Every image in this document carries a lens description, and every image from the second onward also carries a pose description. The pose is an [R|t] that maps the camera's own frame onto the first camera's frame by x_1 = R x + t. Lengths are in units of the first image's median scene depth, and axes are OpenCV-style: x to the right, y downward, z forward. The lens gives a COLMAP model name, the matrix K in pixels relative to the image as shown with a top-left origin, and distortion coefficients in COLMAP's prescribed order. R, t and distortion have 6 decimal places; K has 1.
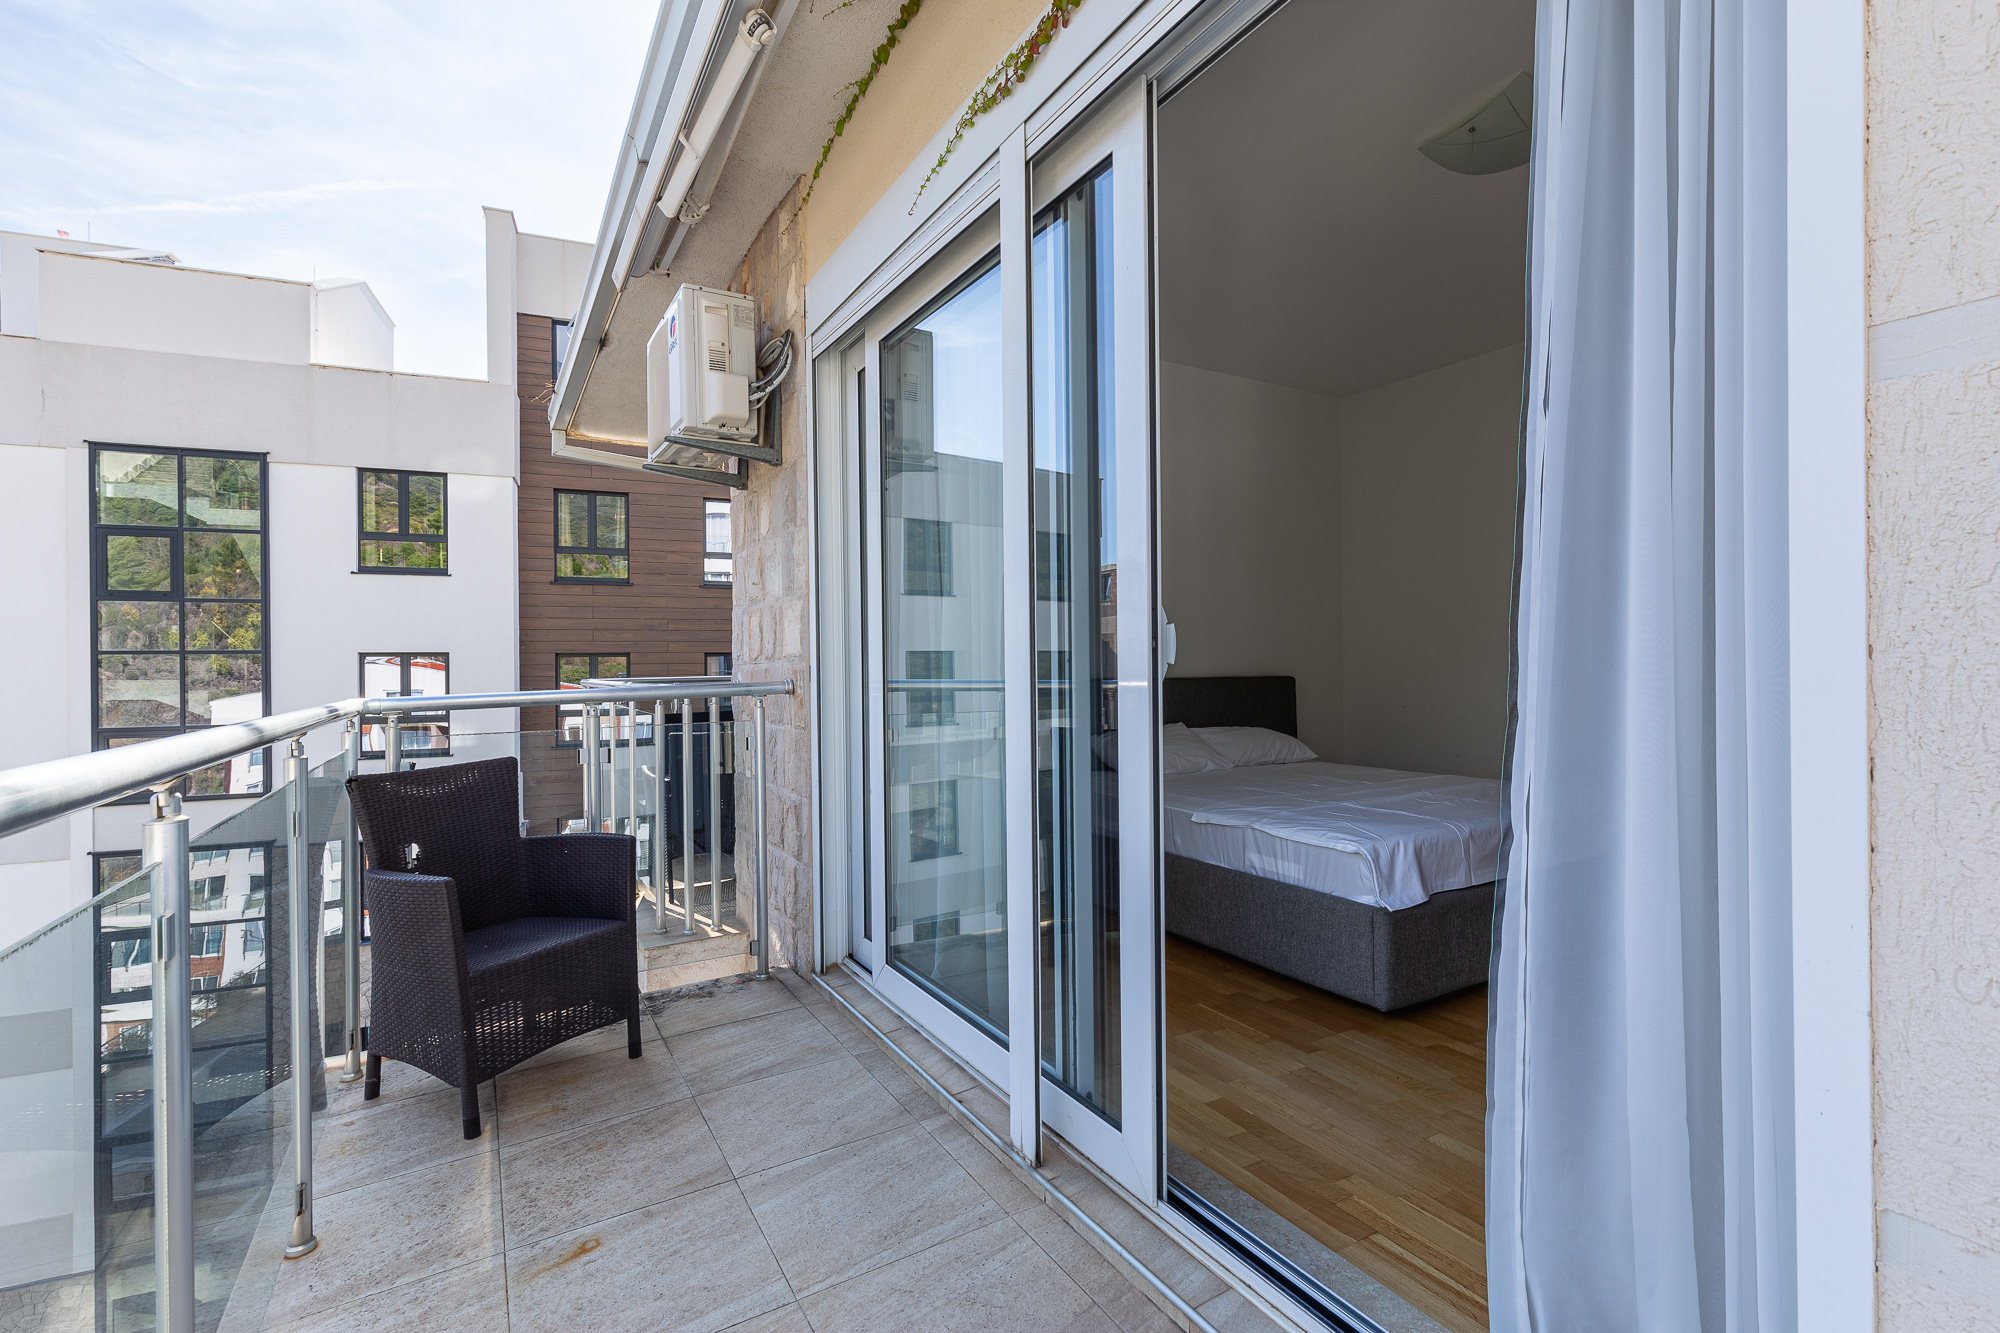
lens RADIAL K [[908.6, 0, 1002.4], [0, 908.6, 670.9], [0, 0, 1]] dist [-0.005204, 0.000696]
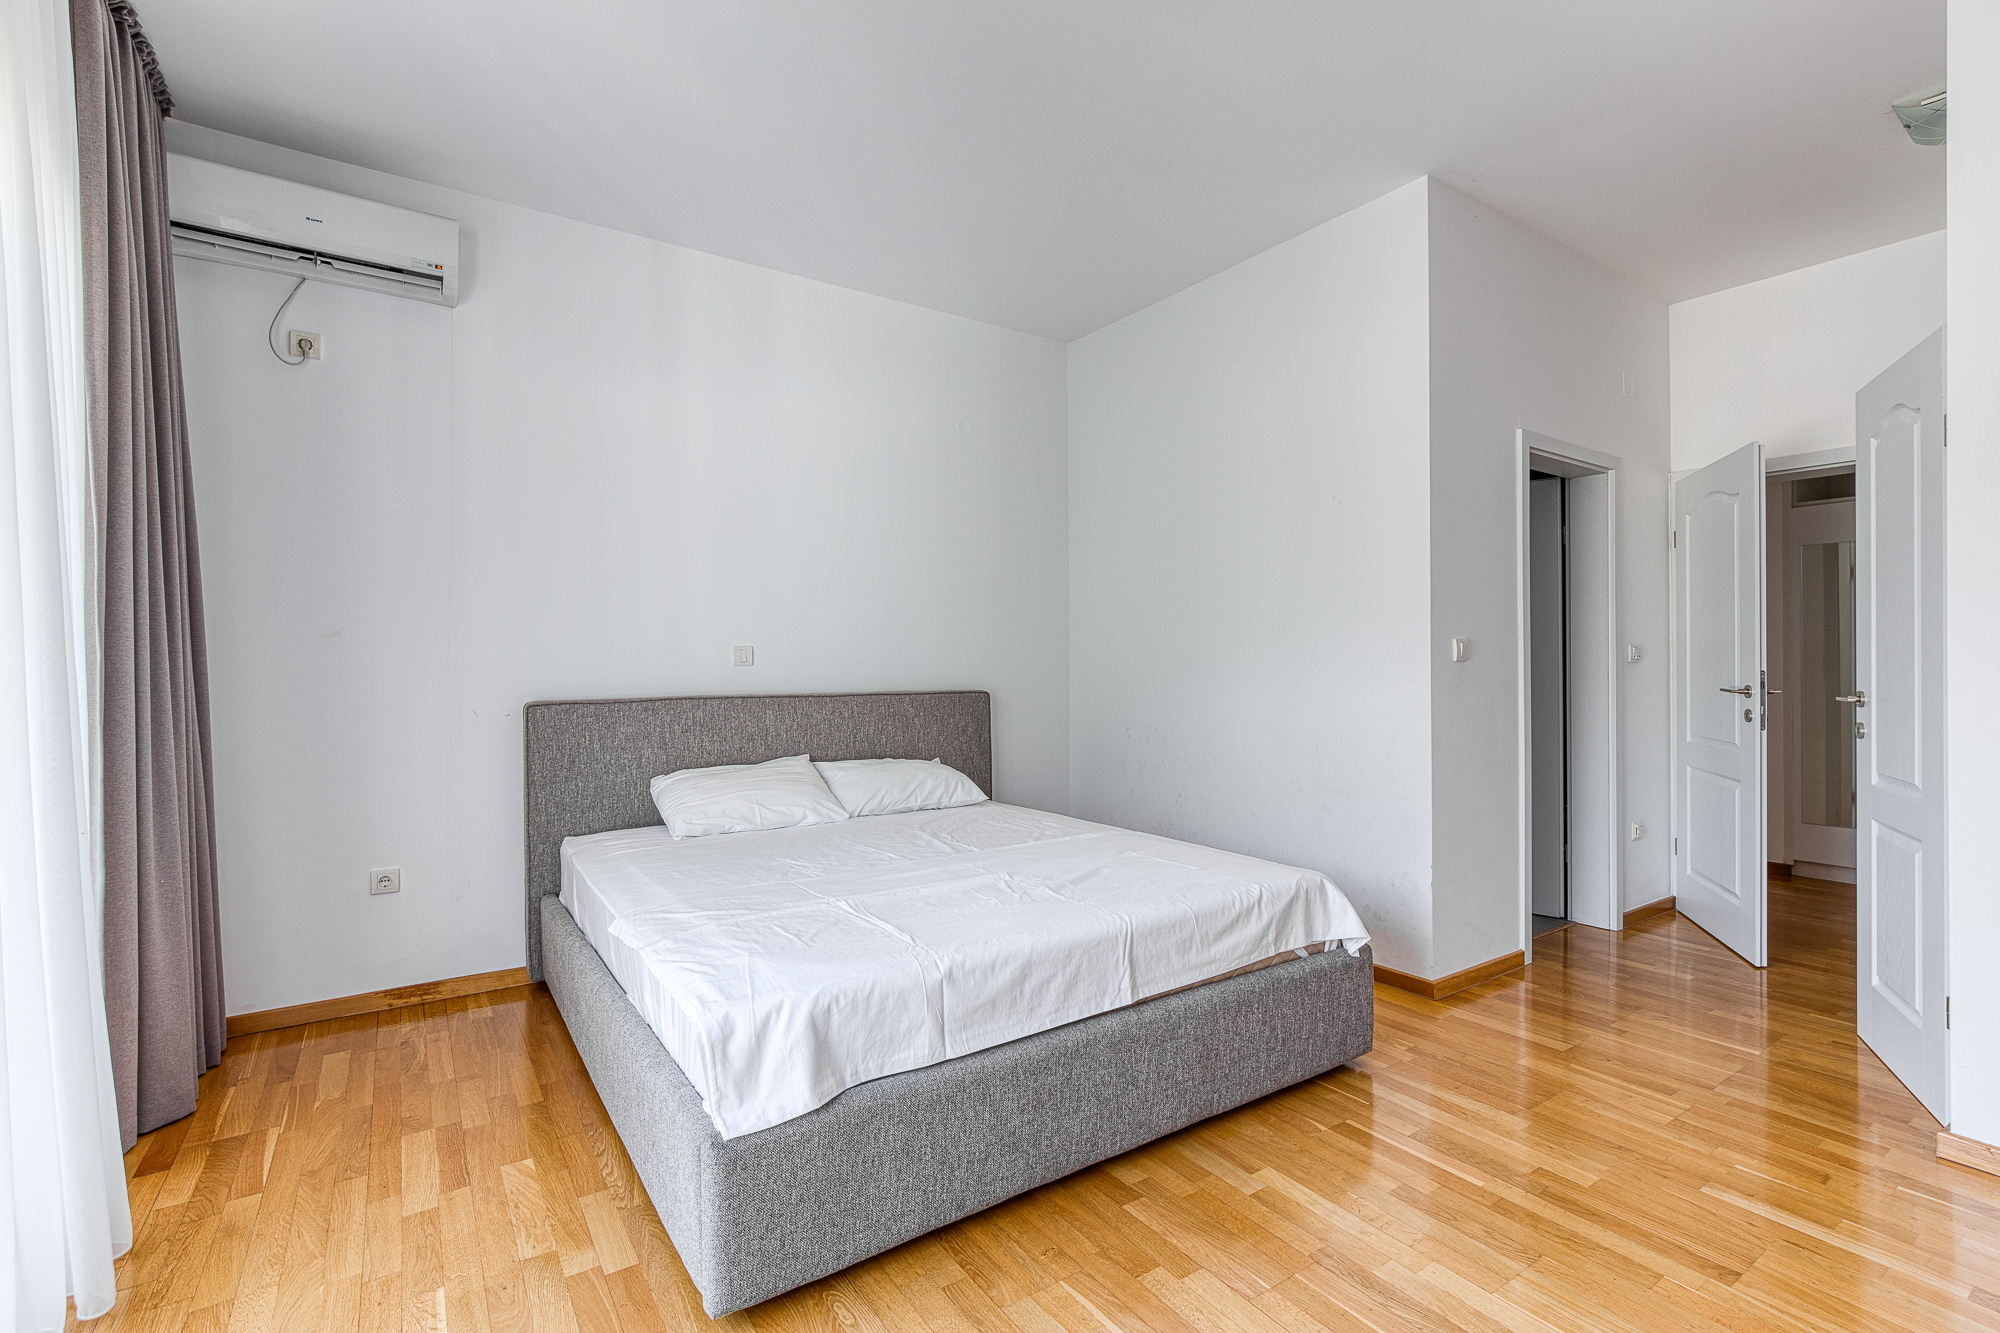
lens RADIAL K [[908.6, 0, 1007.3], [0, 908.6, 670.0], [0, 0, 1]] dist [-0.005204, 0.000696]
pose [[0.997555, 0.000585, 0.069885, 0.335927], [-0.000697, 0.999999, 0.001577, -0.016230], [-0.069884, -0.001622, 0.997554, 0.255137]]
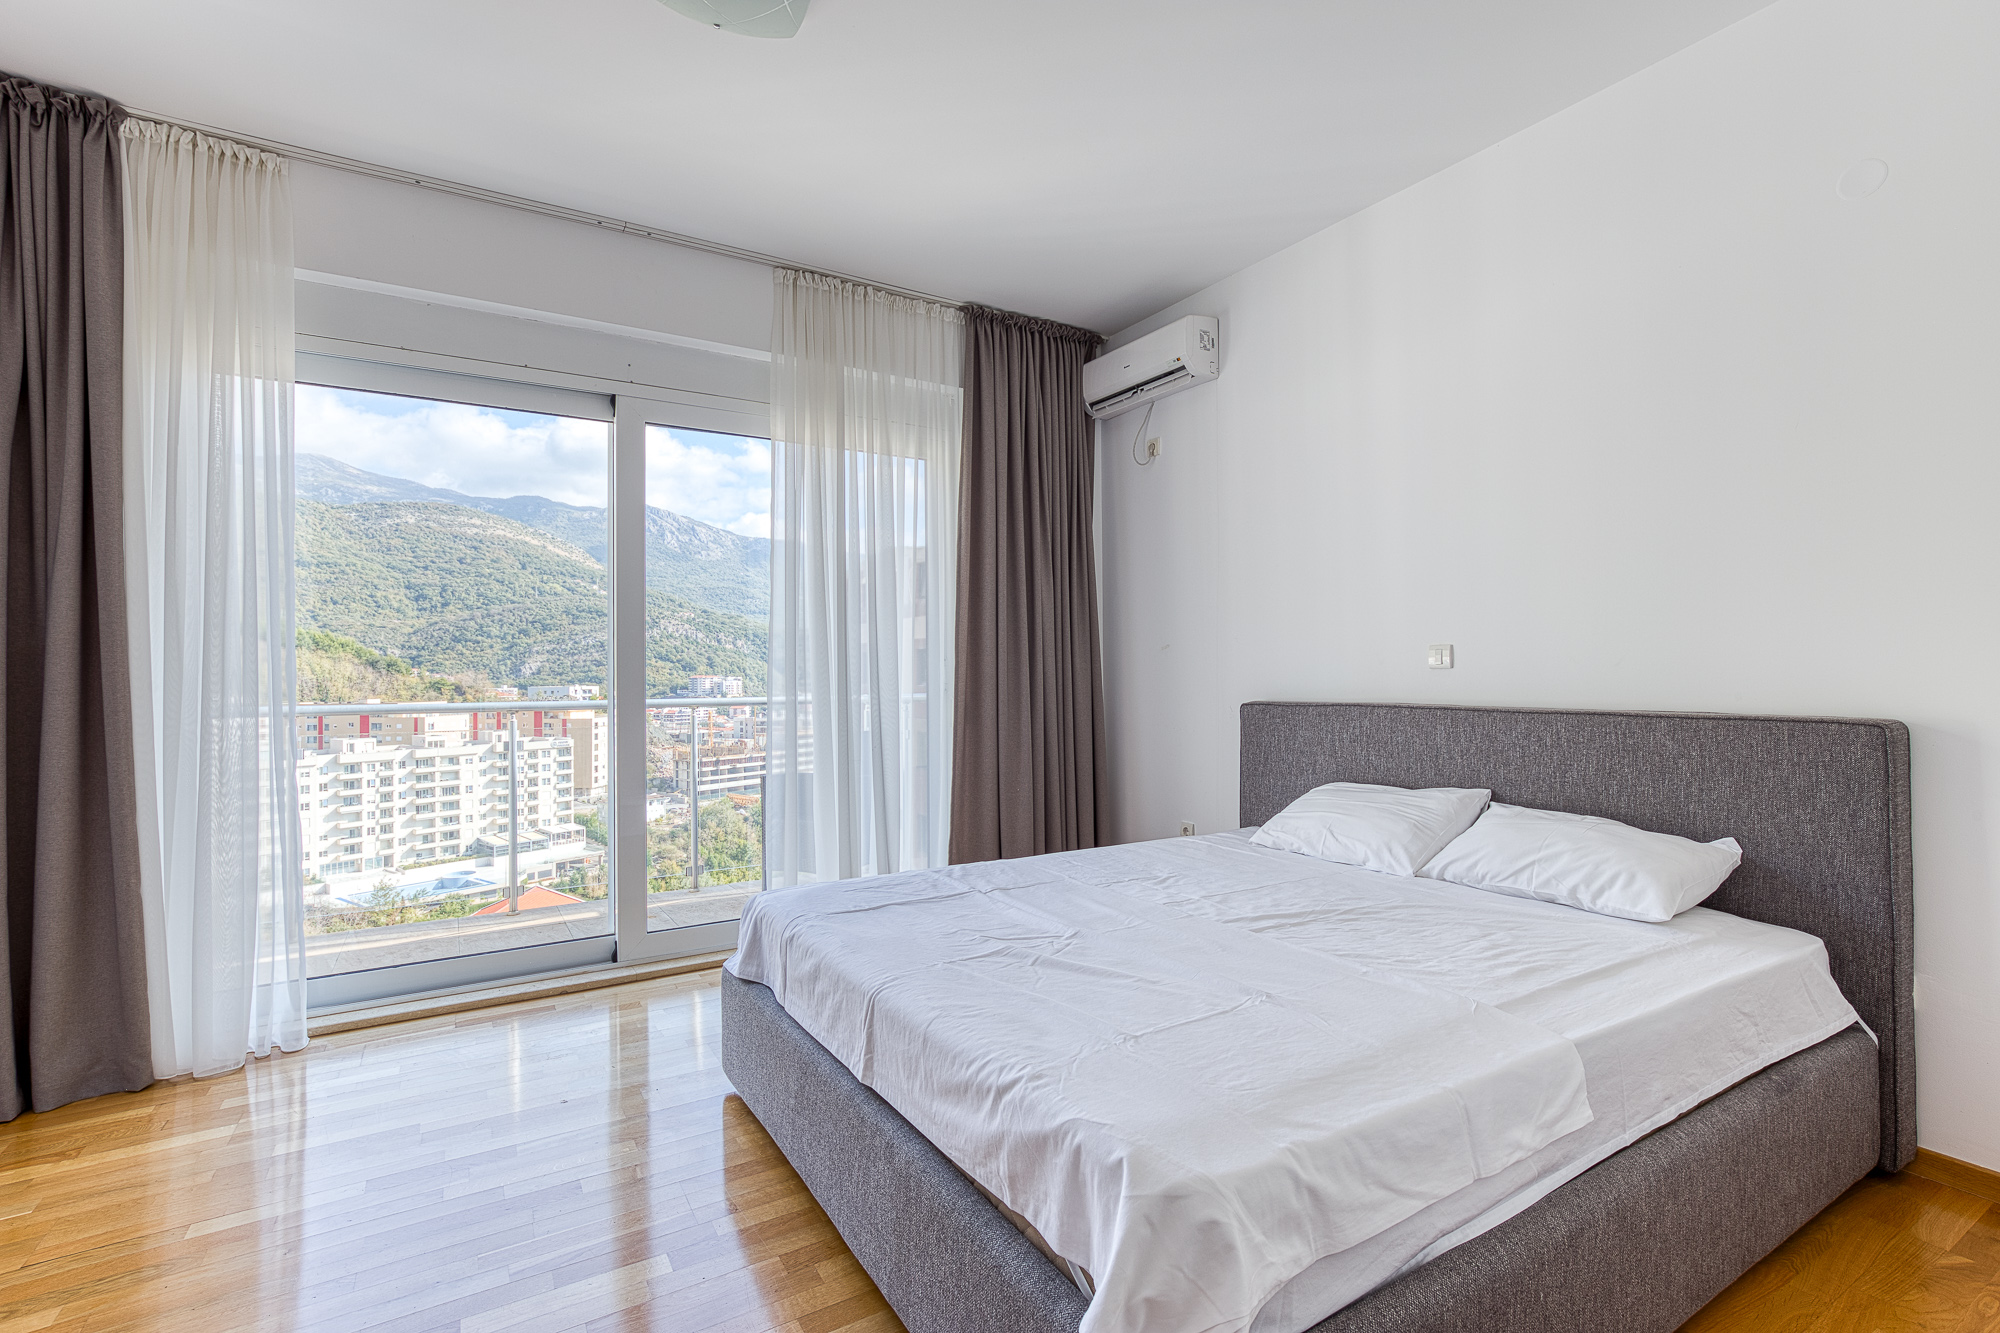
lens RADIAL K [[908.6, 0, 1015.4], [0, 908.6, 662.6], [0, 0, 1]] dist [-0.005204, 0.000696]
pose [[0.029247, -0.006703, -0.999550, 0.803340], [-0.000971, 0.999977, -0.006734, -0.018419], [0.999572, 0.001168, 0.029240, 0.754072]]
